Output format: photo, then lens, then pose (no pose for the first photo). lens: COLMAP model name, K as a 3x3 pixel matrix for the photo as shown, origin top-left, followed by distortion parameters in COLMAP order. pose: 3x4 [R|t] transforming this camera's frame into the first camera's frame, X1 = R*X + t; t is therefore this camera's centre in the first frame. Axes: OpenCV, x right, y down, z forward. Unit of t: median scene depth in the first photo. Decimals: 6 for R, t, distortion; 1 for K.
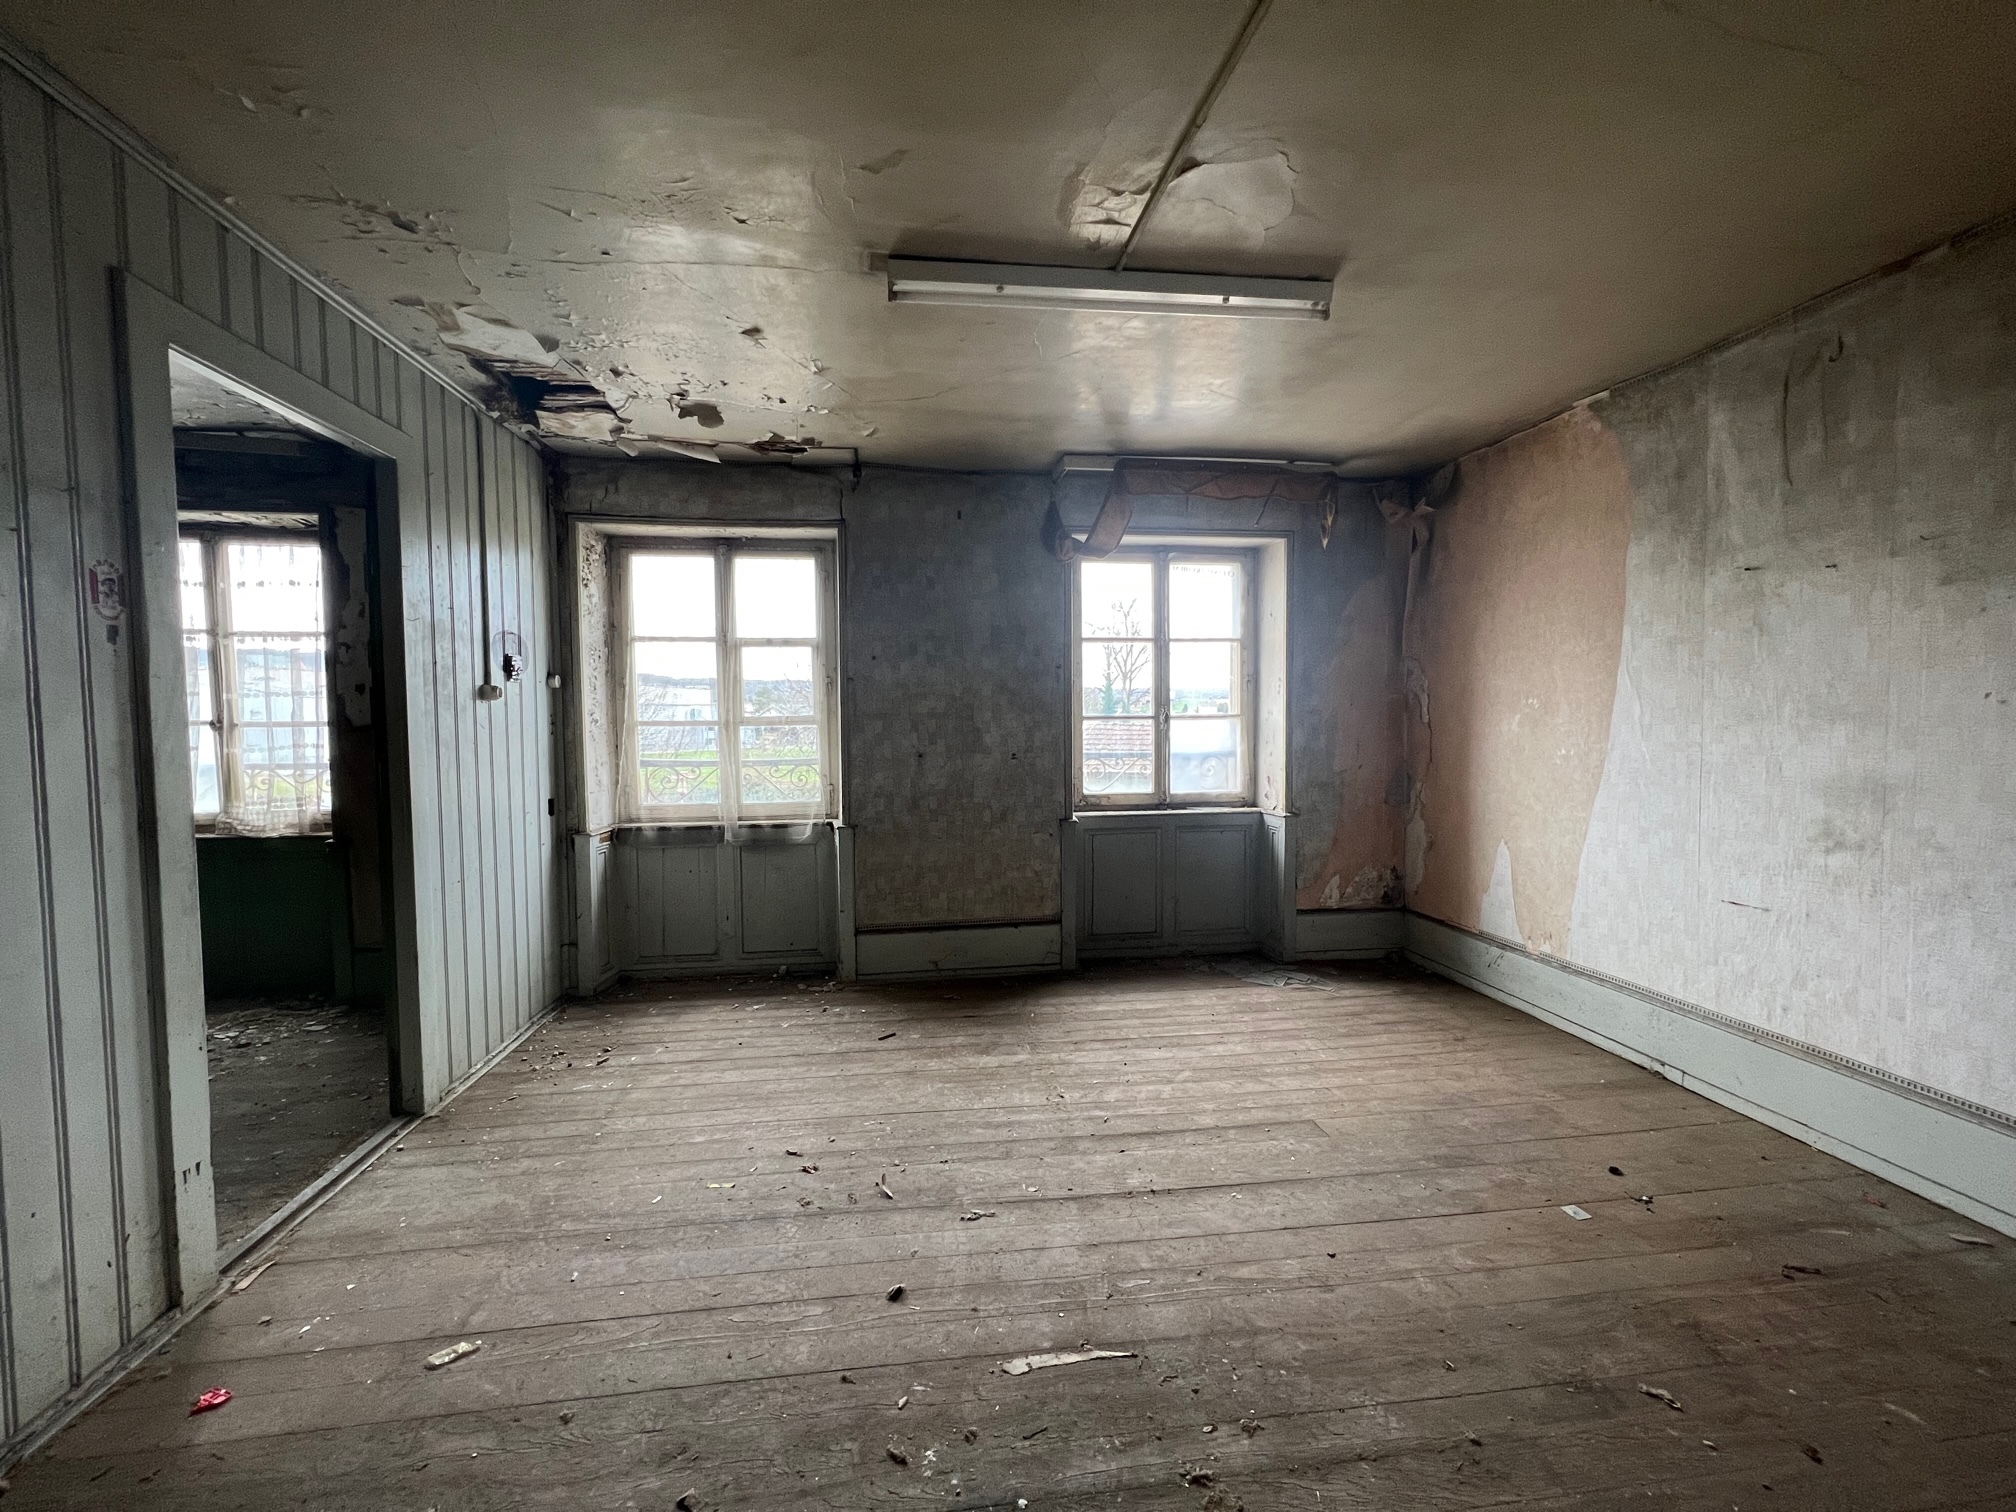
lens RADIAL K [[808.7, 0, 996.2], [0, 808.7, 756.8], [0, 0, 1]] dist [-0.000785, 0.000508]
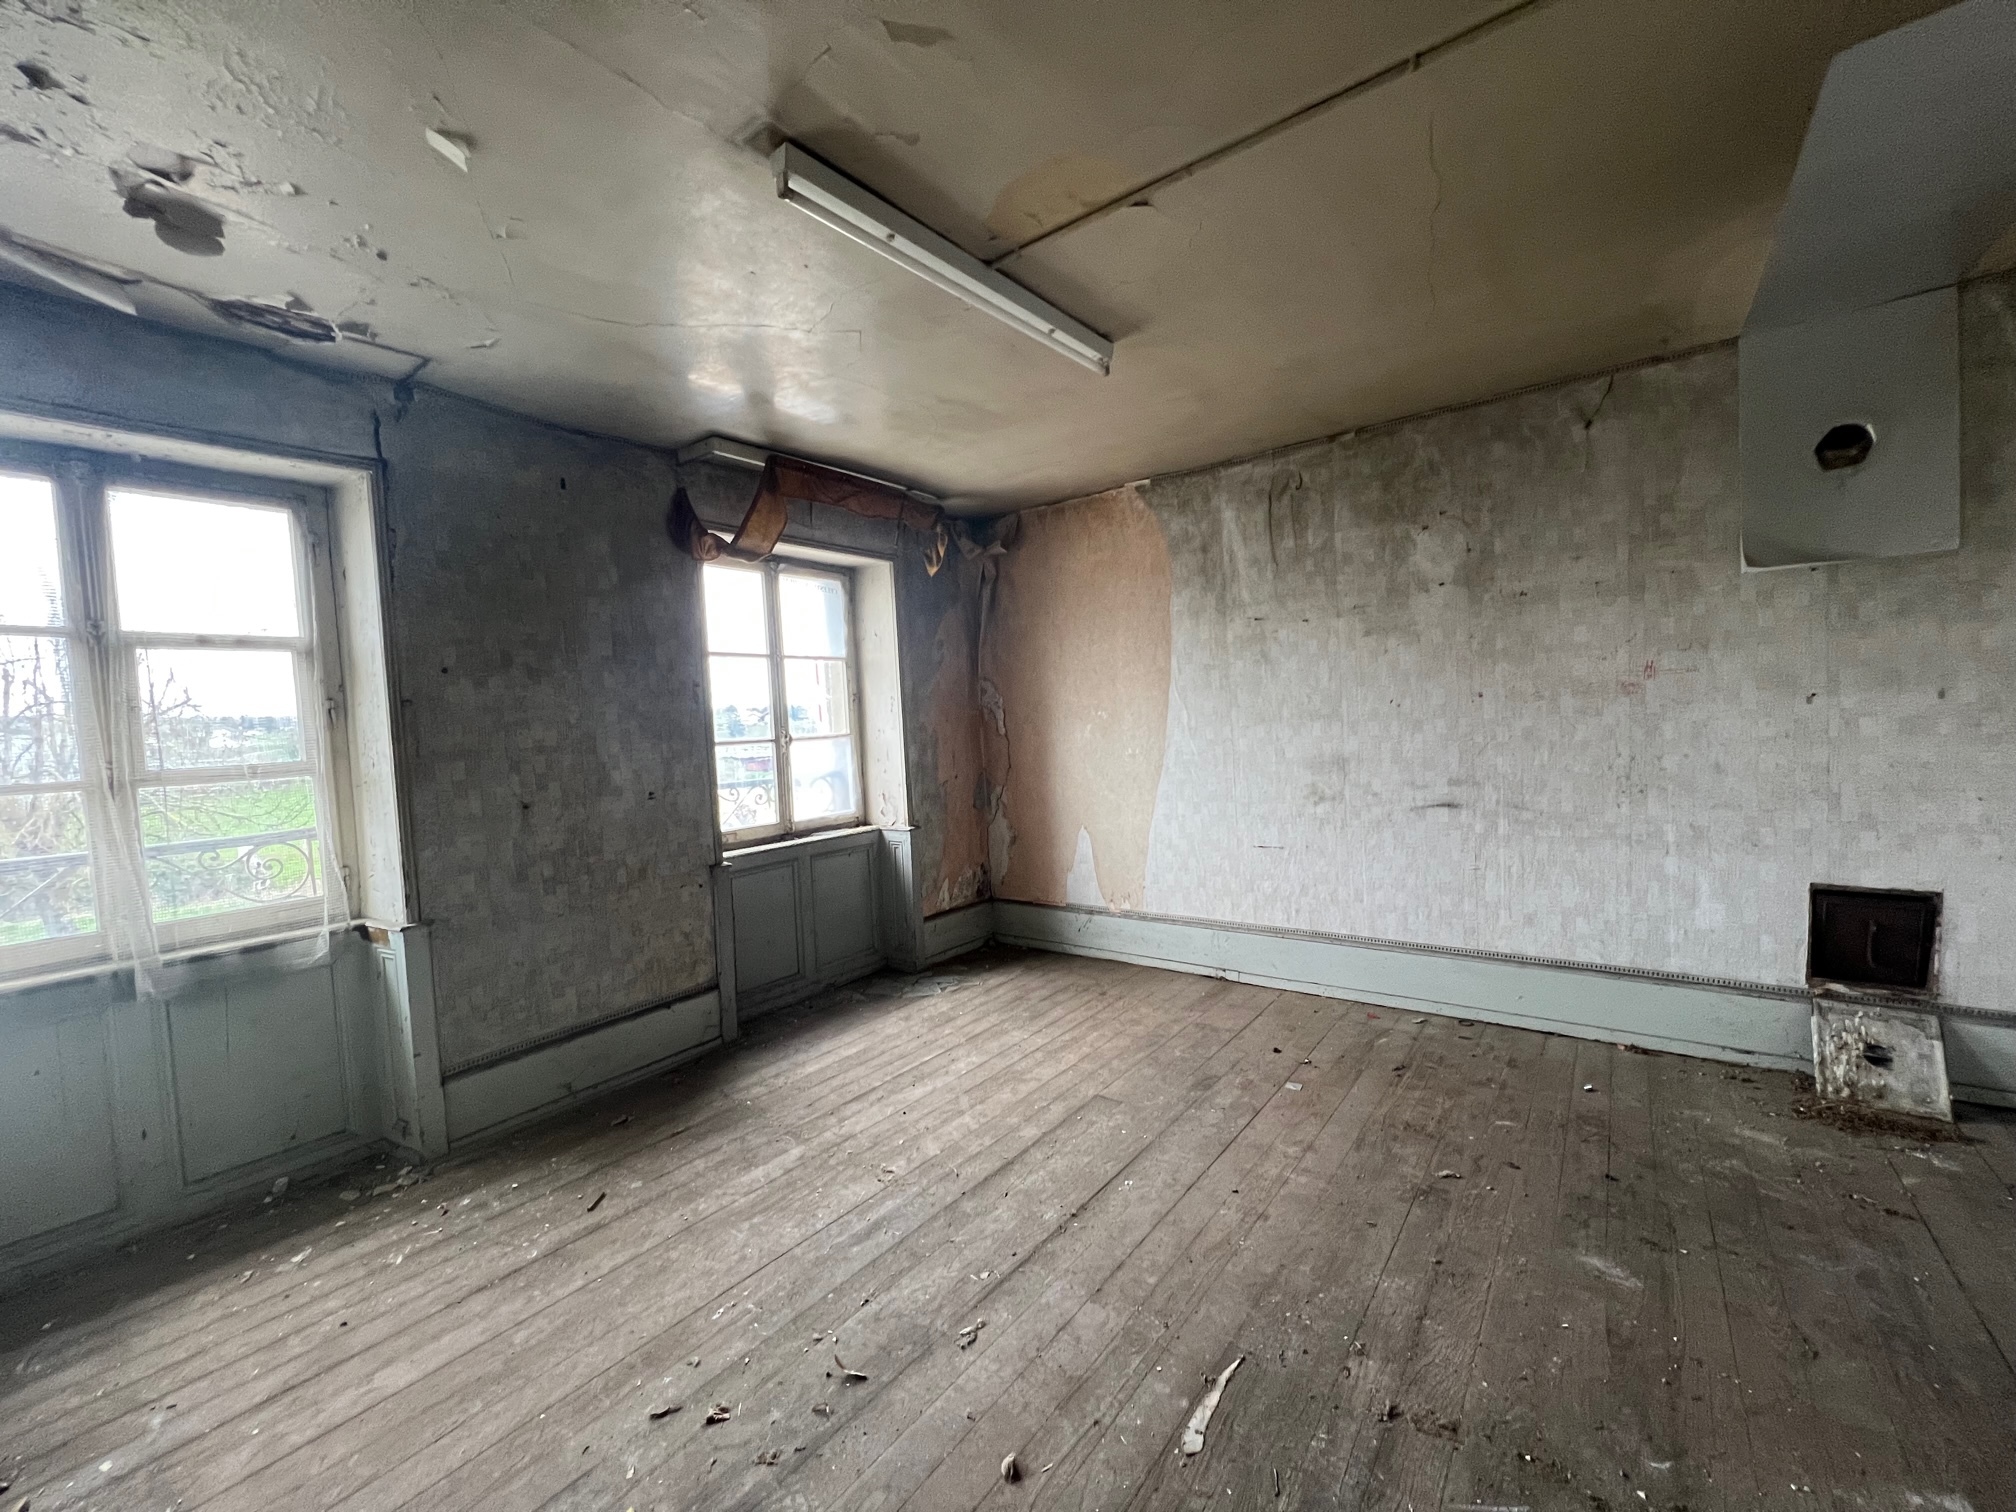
lens RADIAL K [[808.7, 0, 1000.4], [0, 808.7, 757.0], [0, 0, 1]] dist [-0.000785, 0.000508]
pose [[0.713309, -0.058444, 0.698409, -0.352957], [0.077837, 0.996958, 0.003930, -0.018892], [-0.696514, 0.051559, 0.715688, 0.223083]]
